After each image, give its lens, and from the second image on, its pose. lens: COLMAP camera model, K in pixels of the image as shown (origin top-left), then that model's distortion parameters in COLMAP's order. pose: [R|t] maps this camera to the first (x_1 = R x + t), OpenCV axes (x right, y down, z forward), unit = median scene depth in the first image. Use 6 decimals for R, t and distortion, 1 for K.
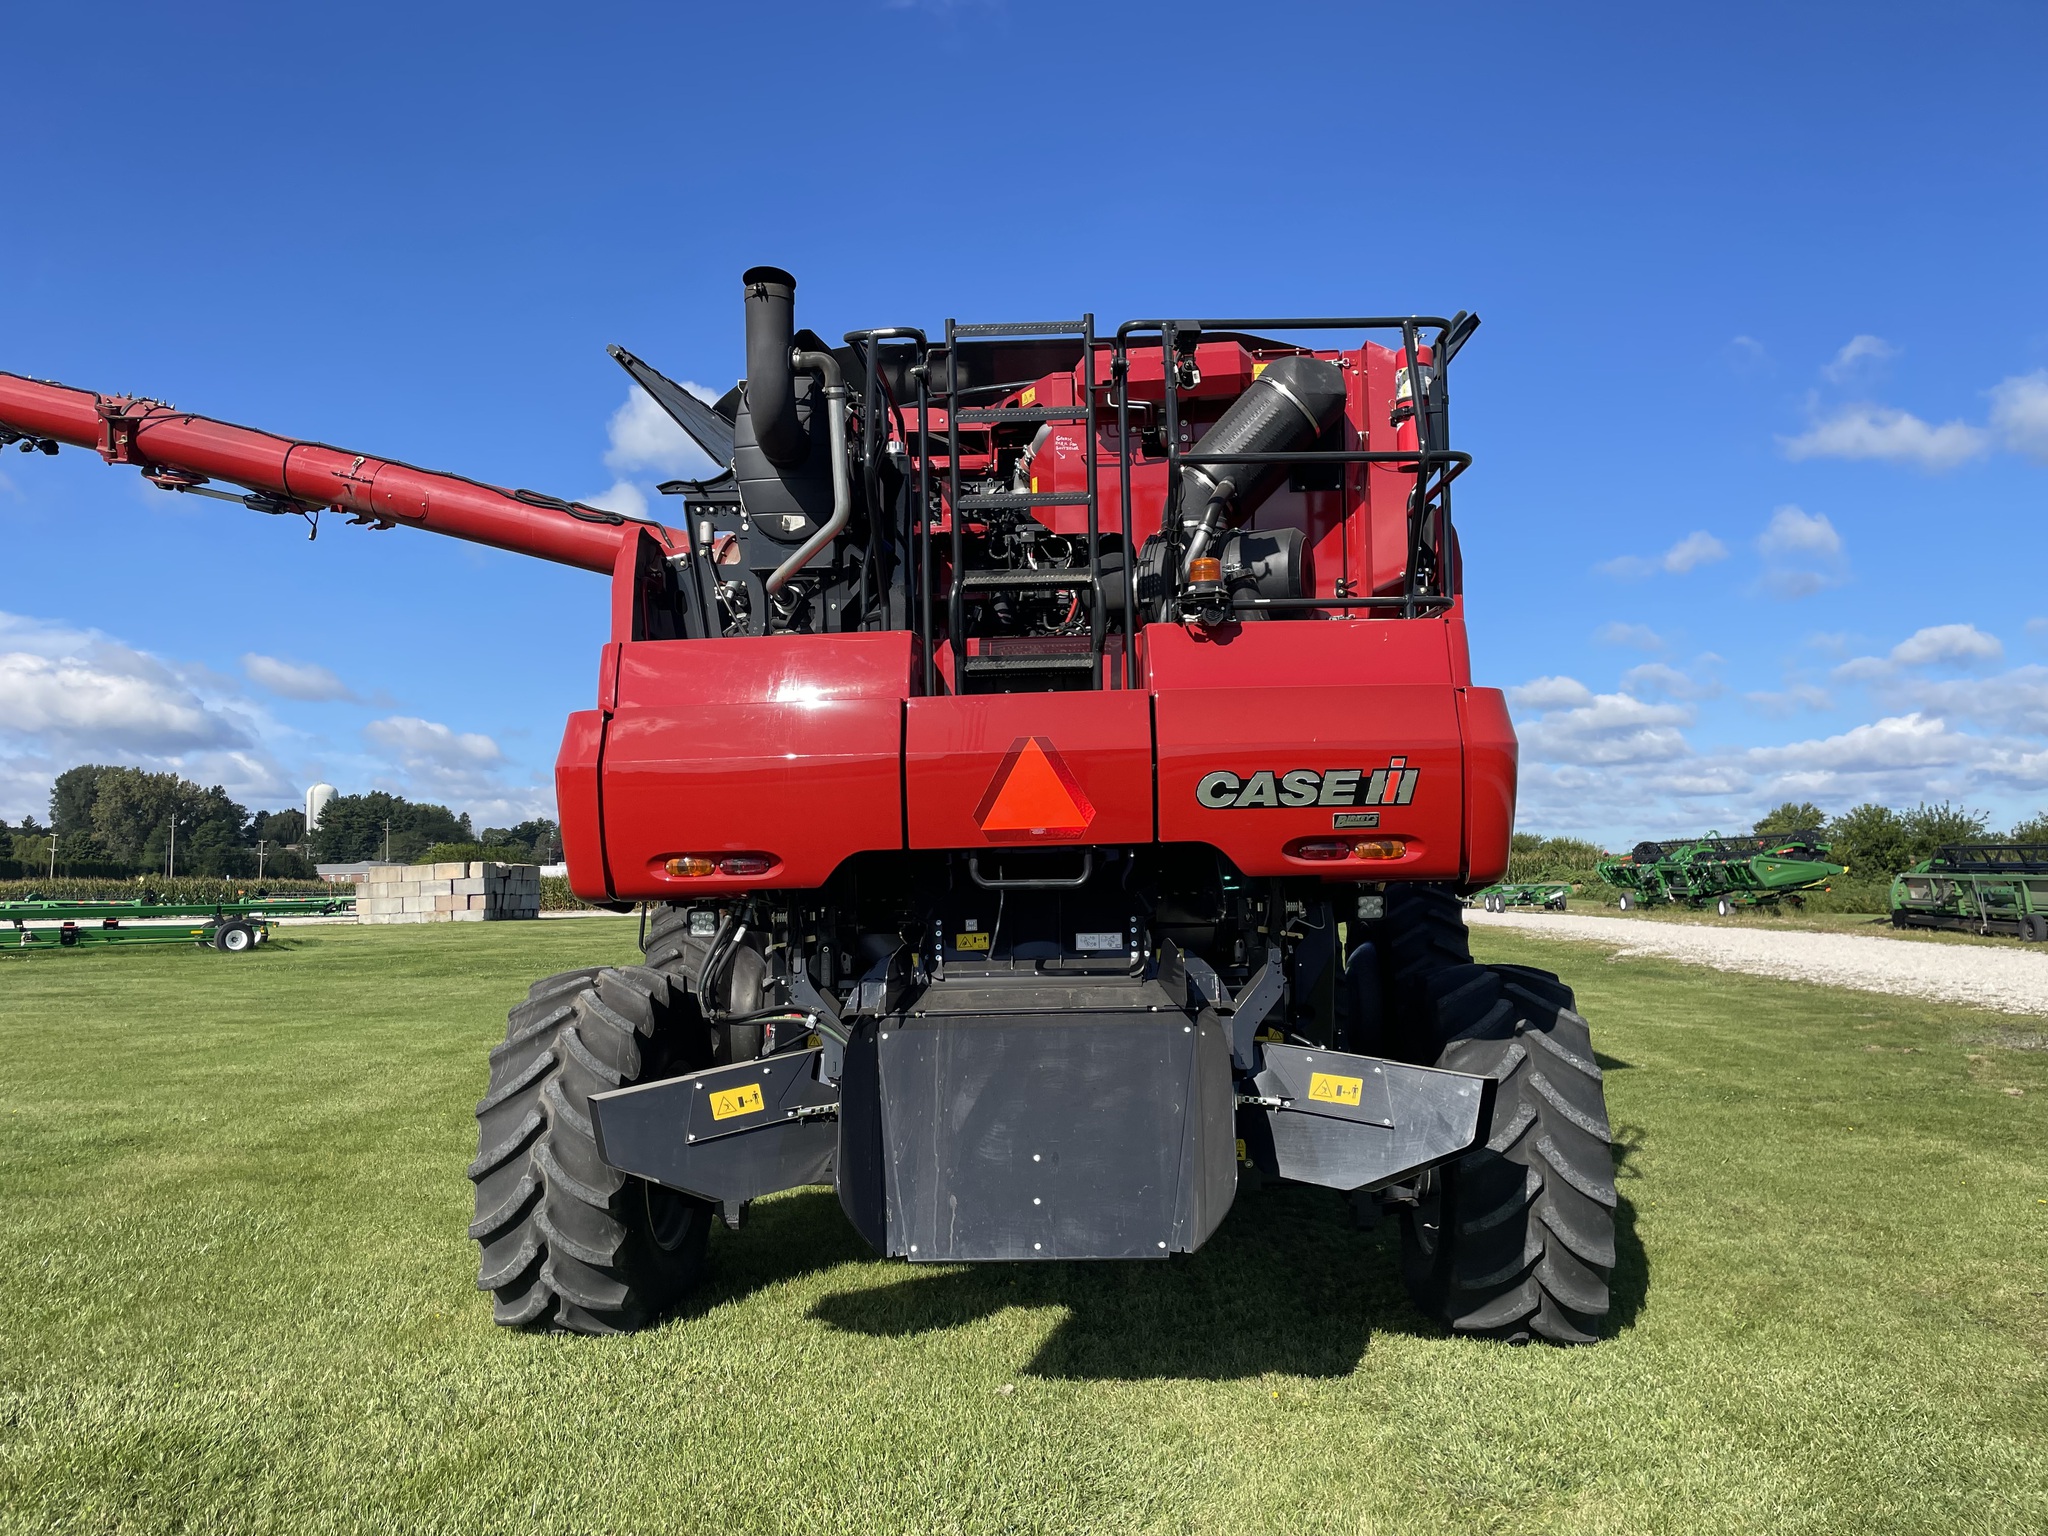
lens RADIAL K [[1597.8, 0, 1027.7], [0, 1597.8, 770.8], [0, 0, 1]] dist [0.029022, -0.008650]
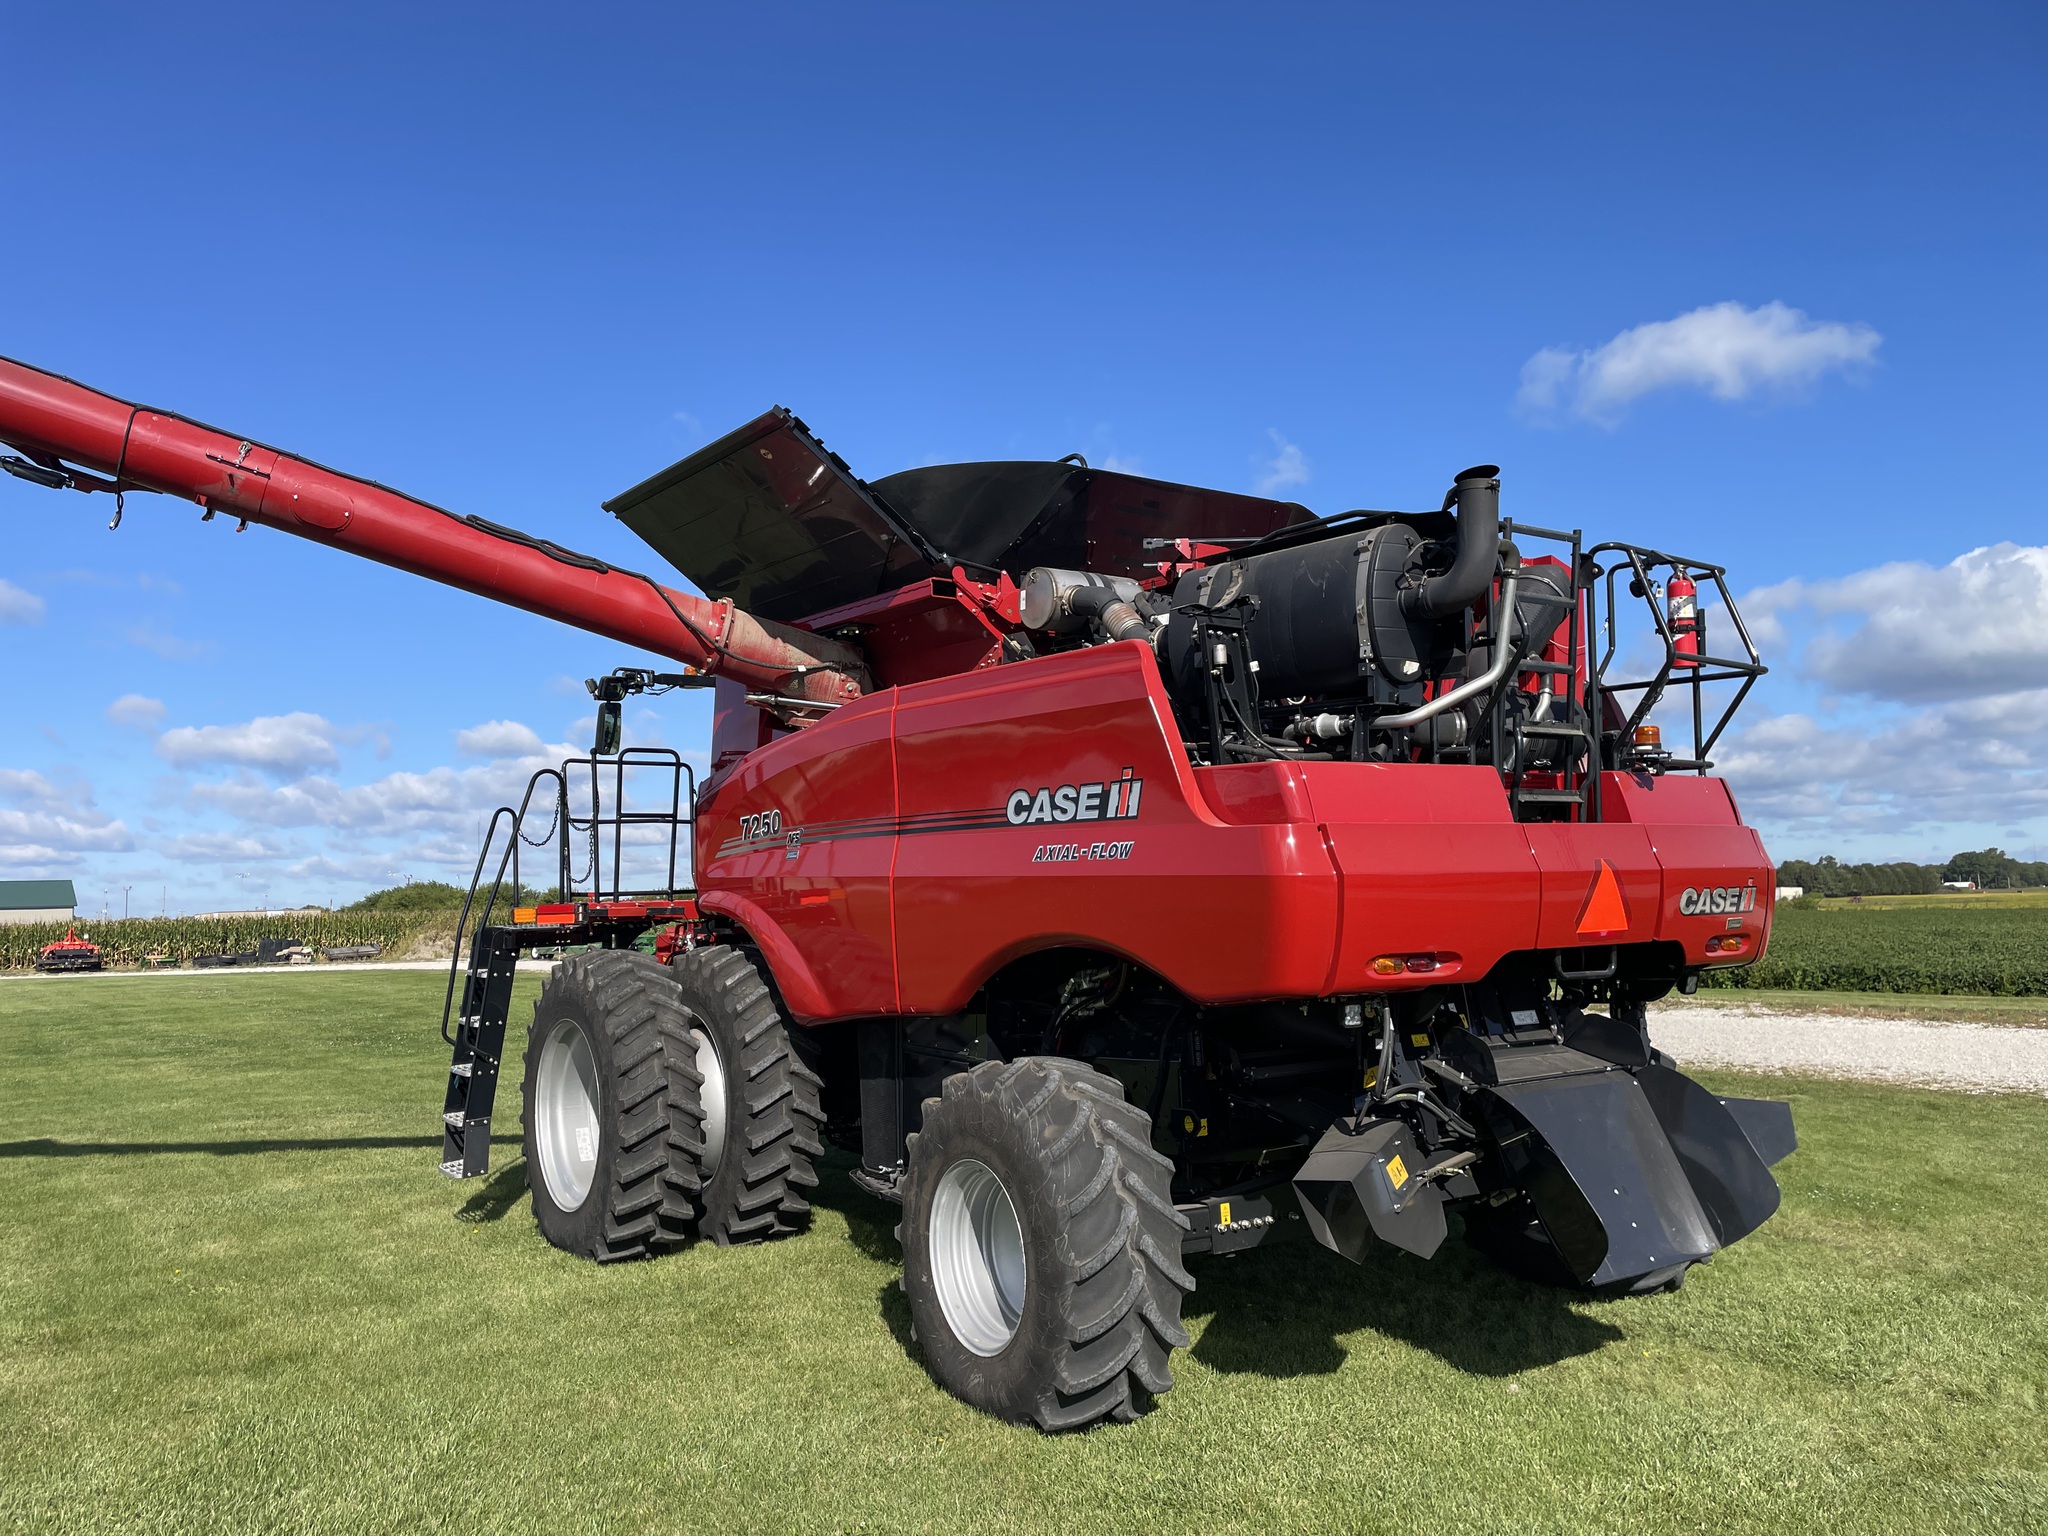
lens RADIAL K [[1597.8, 0, 1055.3], [0, 1597.8, 775.6], [0, 0, 1]] dist [0.029022, -0.008650]
pose [[0.794337, 0.047388, 0.605627, -0.603042], [-0.031660, 0.998827, -0.036630, -0.014776], [-0.606652, 0.009922, 0.794905, 0.131465]]
